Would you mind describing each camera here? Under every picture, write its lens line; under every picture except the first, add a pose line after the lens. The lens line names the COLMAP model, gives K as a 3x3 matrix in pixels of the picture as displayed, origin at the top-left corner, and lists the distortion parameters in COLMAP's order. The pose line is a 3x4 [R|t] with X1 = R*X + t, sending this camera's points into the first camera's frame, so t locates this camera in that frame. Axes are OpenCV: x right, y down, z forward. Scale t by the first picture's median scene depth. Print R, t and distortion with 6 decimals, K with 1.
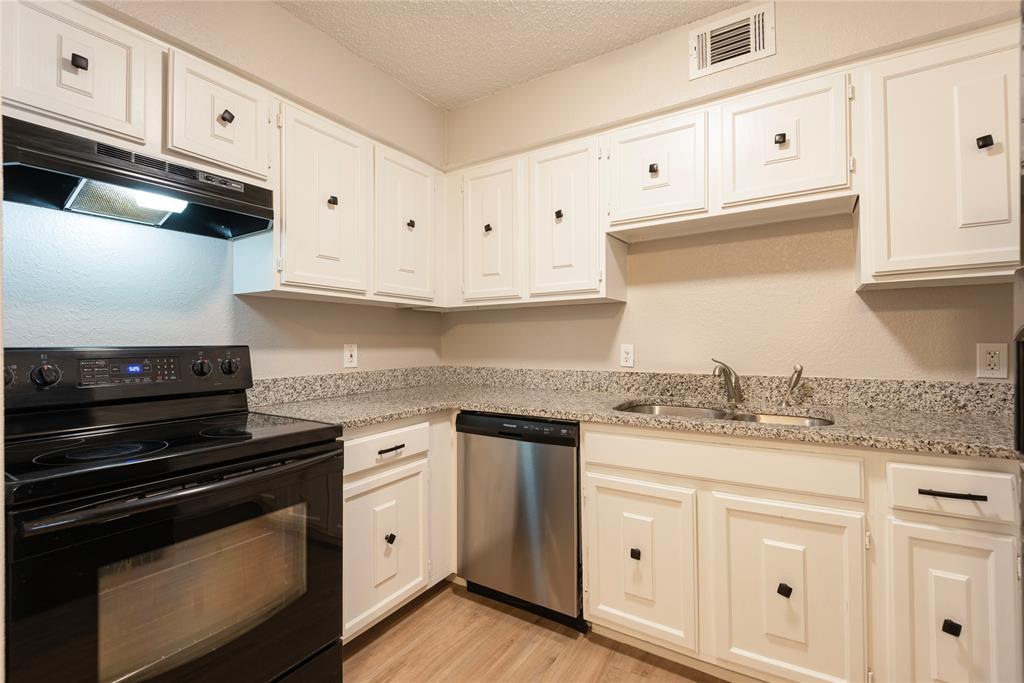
lens RADIAL K [[462.5, 0, 508.4], [0, 462.5, 340.9], [0, 0, 1]] dist [0.019644, -0.007769]
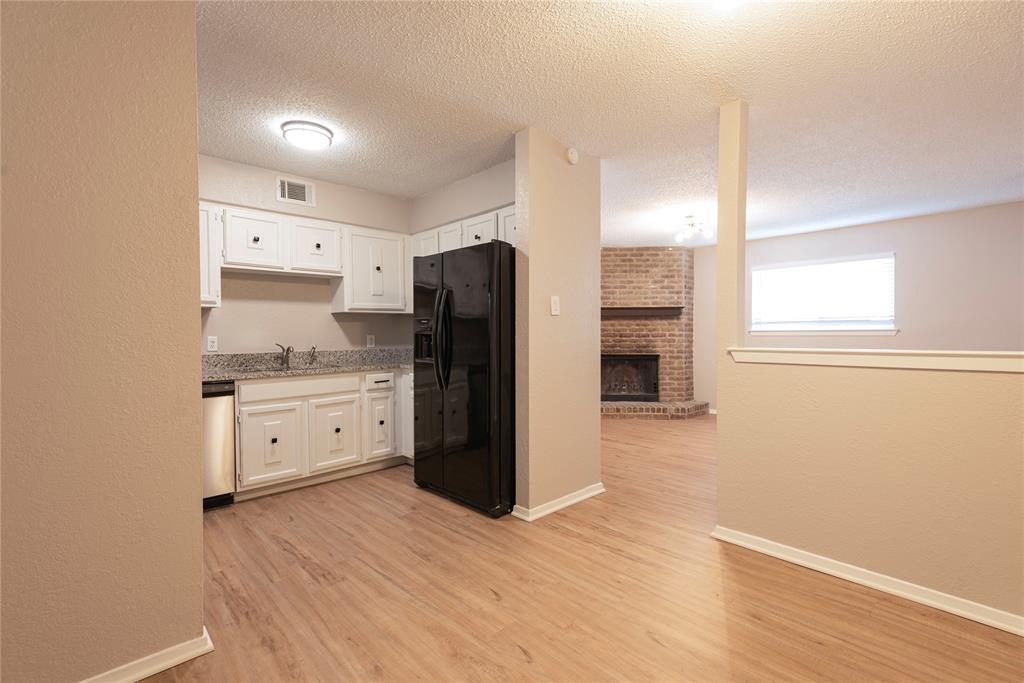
lens RADIAL K [[462.5, 0, 509.3], [0, 462.5, 339.8], [0, 0, 1]] dist [0.019644, -0.007769]
pose [[0.250657, -0.011207, 0.968011, -1.350403], [-0.000634, 0.999931, 0.011741, -0.000627], [-0.968076, -0.003556, 0.250632, -0.463390]]
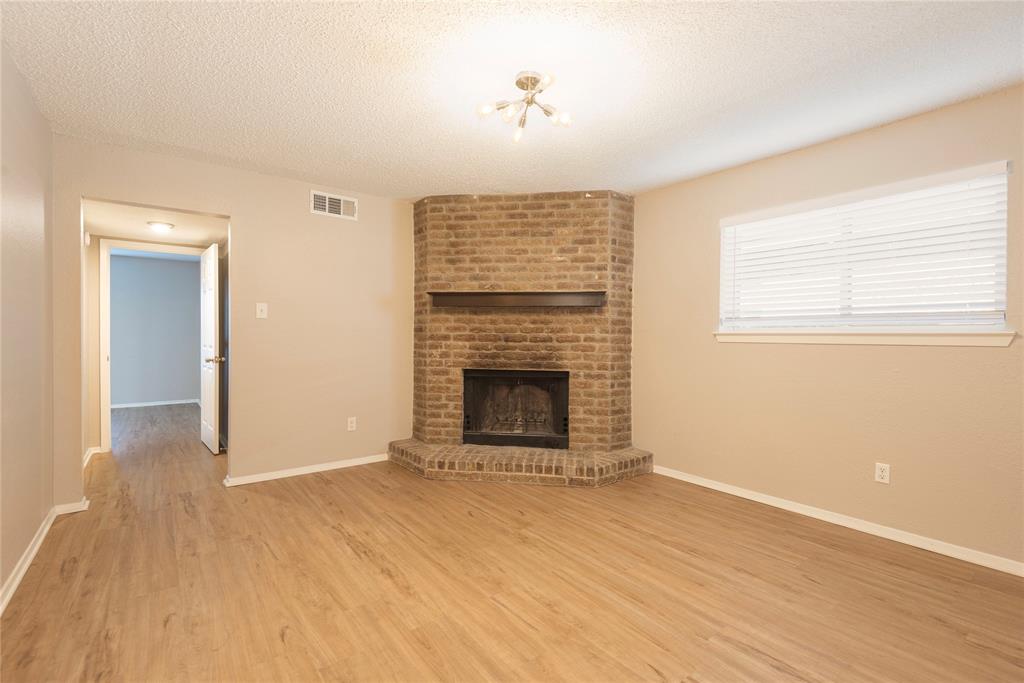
lens RADIAL K [[462.5, 0, 510.5], [0, 462.5, 338.6], [0, 0, 1]] dist [0.019644, -0.007769]
pose [[0.349678, -0.006119, 0.936850, 0.426881], [-0.010659, 0.999888, 0.010510, -0.018673], [-0.936809, -0.013661, 0.349573, -1.245357]]
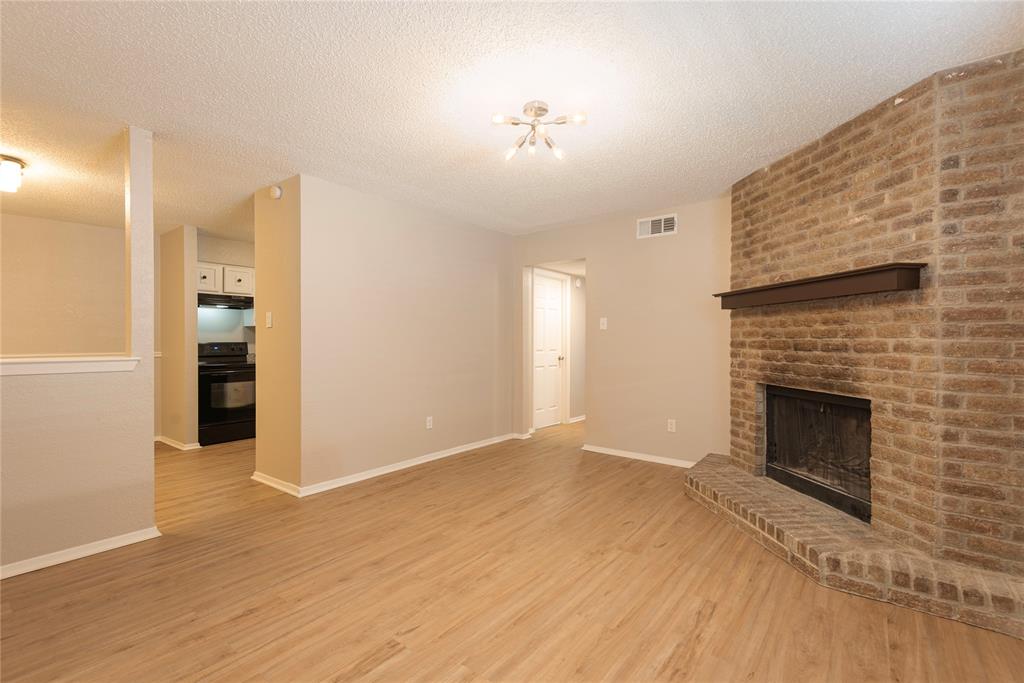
lens RADIAL K [[462.5, 0, 506.3], [0, 462.5, 339.2], [0, 0, 1]] dist [0.019644, -0.007769]
pose [[0.994546, 0.001469, -0.104287, 1.741265], [-0.001313, 0.999998, 0.001565, -0.020844], [0.104289, -0.001420, 0.994546, -2.258870]]
